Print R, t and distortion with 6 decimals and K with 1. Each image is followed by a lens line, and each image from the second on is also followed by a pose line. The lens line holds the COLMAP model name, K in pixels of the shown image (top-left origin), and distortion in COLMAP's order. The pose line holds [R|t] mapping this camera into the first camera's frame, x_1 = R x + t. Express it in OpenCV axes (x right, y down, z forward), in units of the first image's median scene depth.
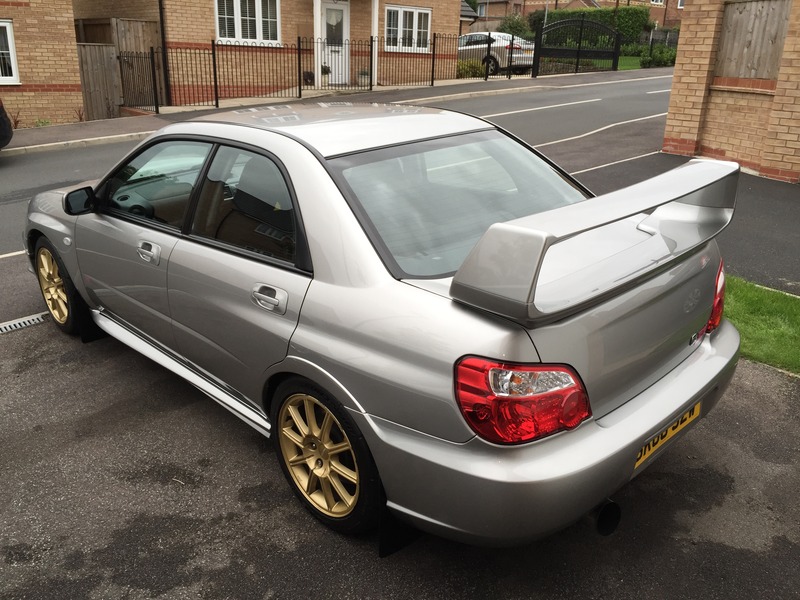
lens RADIAL K [[681.1, 0, 402.2], [0, 681.1, 299.4], [0, 0, 1]] dist [0.086559, -0.115893]
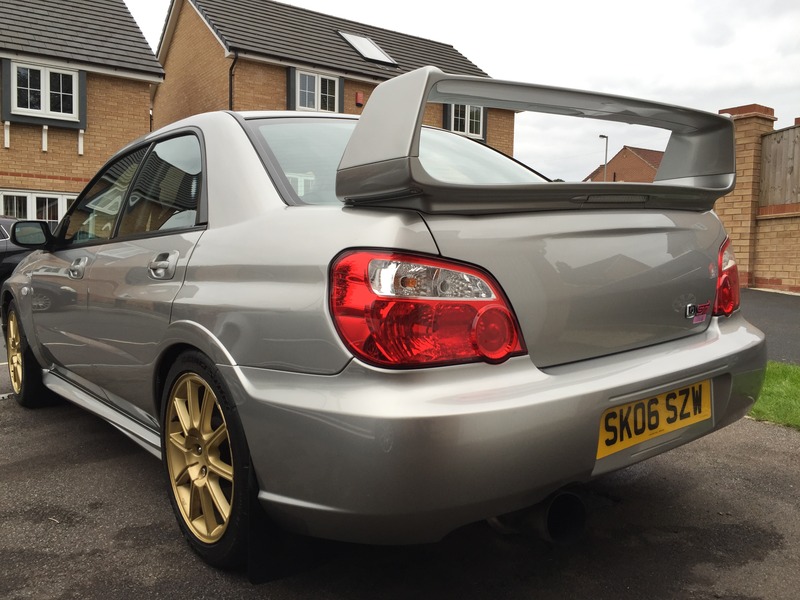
lens RADIAL K [[681.1, 0, 402.2], [0, 681.1, 299.4], [0, 0, 1]] dist [0.086559, -0.115893]
pose [[0.995052, -0.006603, -0.099134, 0.155737], [-0.020697, 0.962121, -0.271836, 0.224968], [0.097174, 0.272543, 0.957224, 0.200192]]
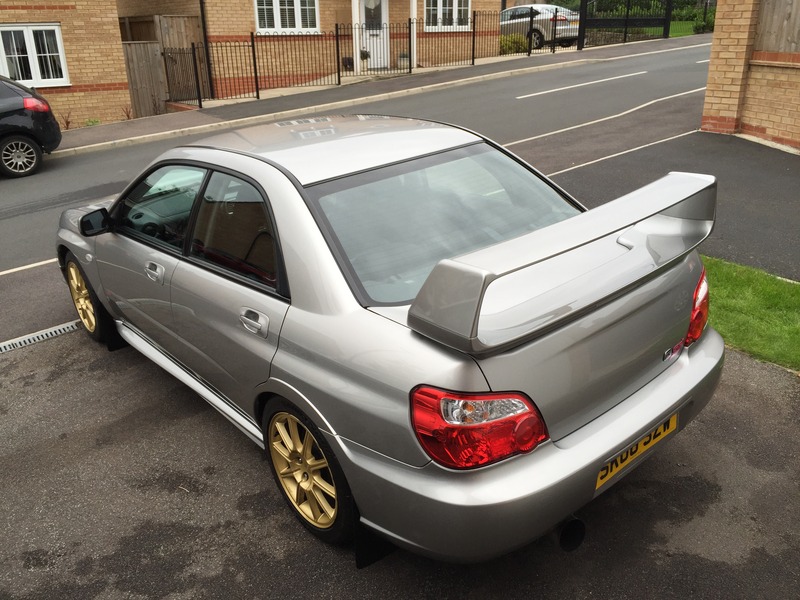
lens RADIAL K [[681.1, 0, 402.2], [0, 681.1, 299.4], [0, 0, 1]] dist [0.086559, -0.115893]
pose [[0.996611, -0.020399, -0.079693, 0.102294], [0.022965, 0.999242, 0.031420, -0.055230], [0.078991, -0.033143, 0.996324, -0.027815]]
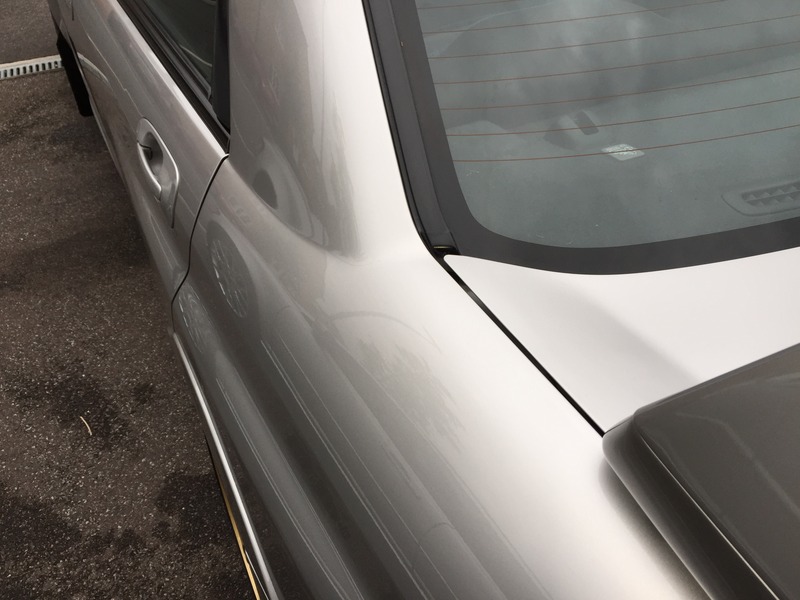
lens RADIAL K [[681.1, 0, 402.2], [0, 681.1, 299.4], [0, 0, 1]] dist [0.086559, -0.115893]
pose [[0.952948, 0.217439, -0.211212, 0.030558], [-0.130433, 0.923083, 0.361808, -0.080556], [0.273638, -0.317235, 0.908011, 0.568921]]
